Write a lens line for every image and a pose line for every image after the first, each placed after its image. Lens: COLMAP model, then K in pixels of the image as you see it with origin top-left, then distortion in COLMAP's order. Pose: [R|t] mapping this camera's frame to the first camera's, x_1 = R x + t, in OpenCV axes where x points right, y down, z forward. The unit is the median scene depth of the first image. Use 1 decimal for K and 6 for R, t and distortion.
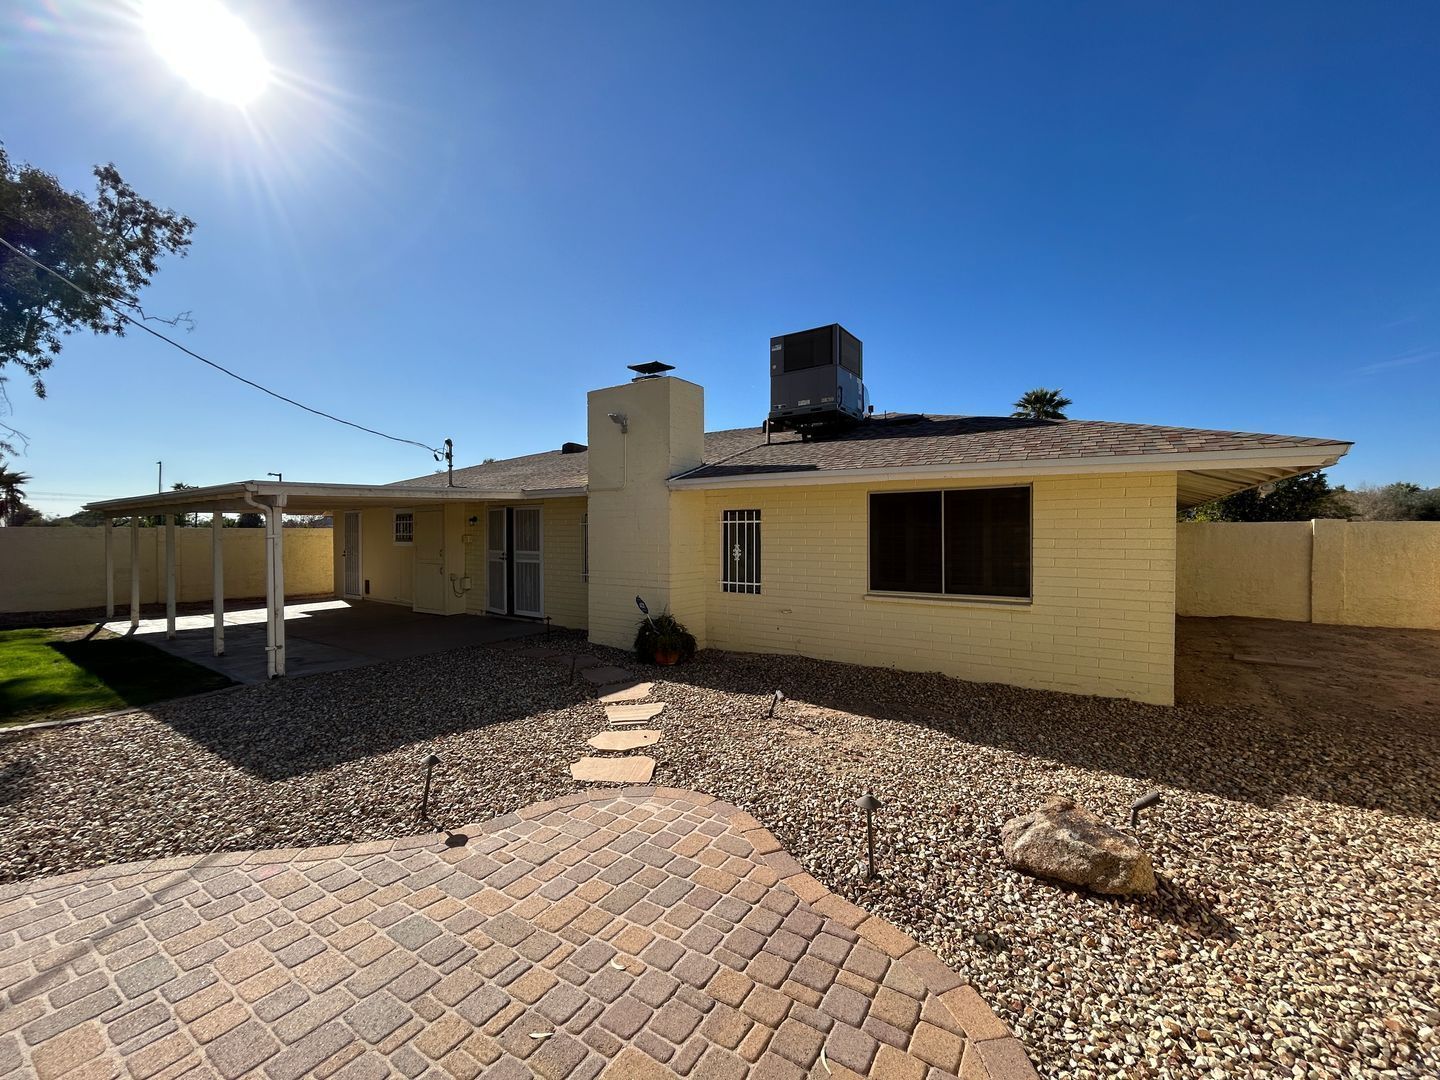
lens RADIAL K [[586.1, 0, 718.5], [0, 586.1, 537.5], [0, 0, 1]] dist [-0.004333, -0.000666]
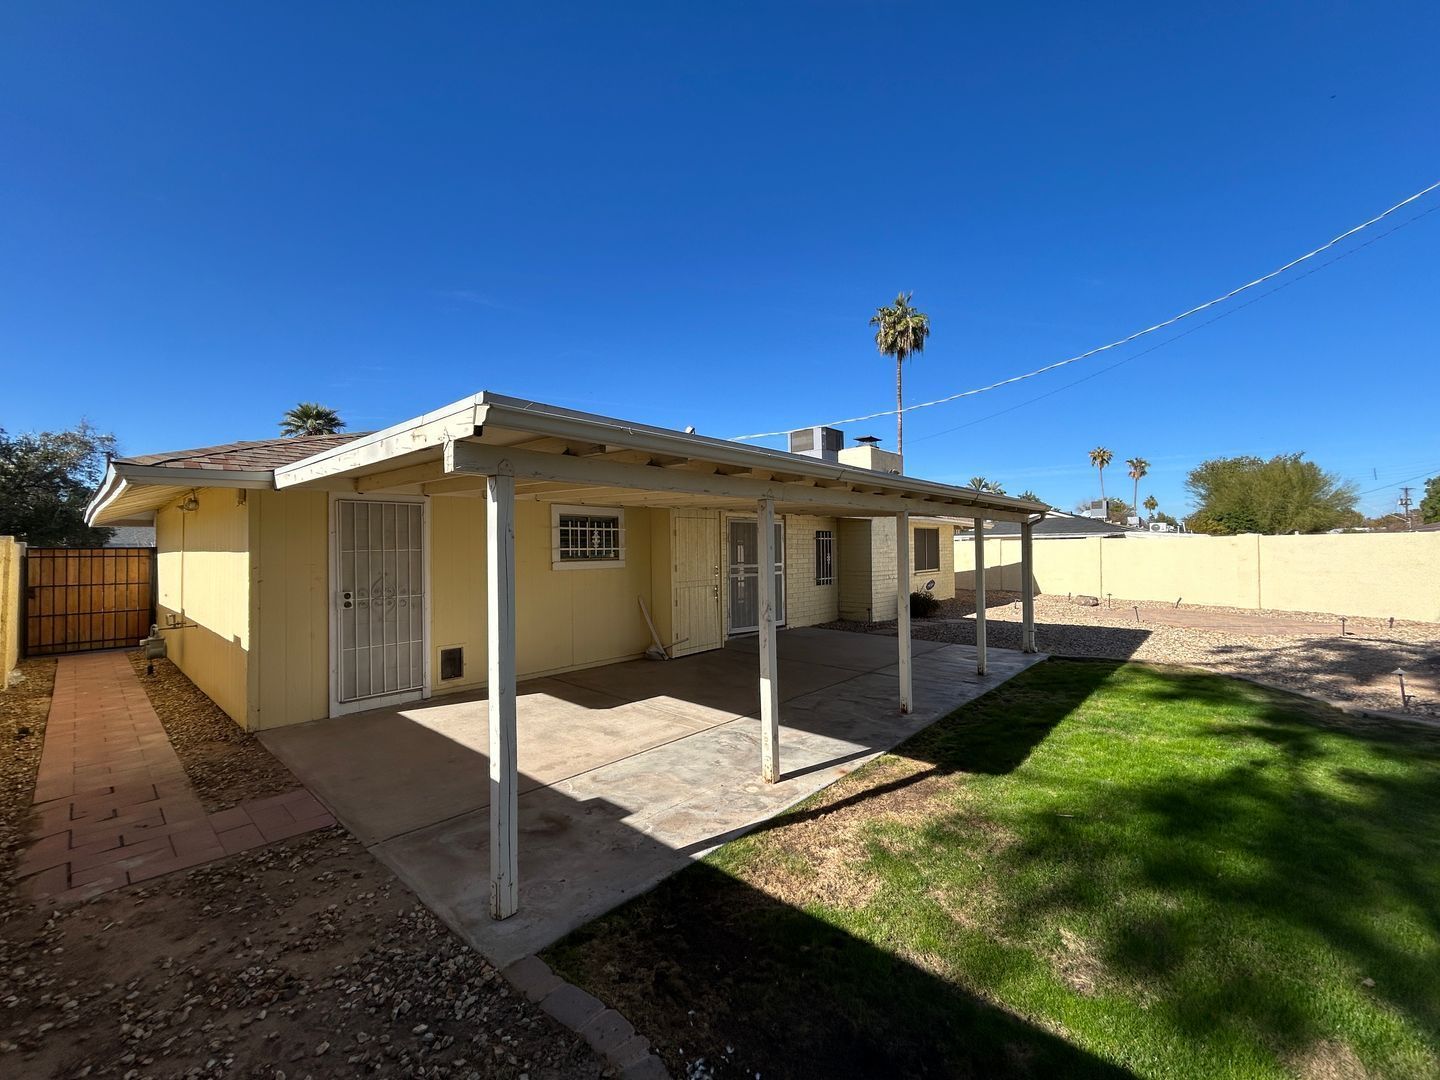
lens RADIAL K [[586.1, 0, 719.7], [0, 586.1, 540.6], [0, 0, 1]] dist [-0.004333, -0.000666]
pose [[0.133197, 0.014317, 0.990986, -1.544105], [0.022857, 0.999585, -0.017514, -0.000873], [-0.990826, 0.024984, 0.132814, 1.073919]]
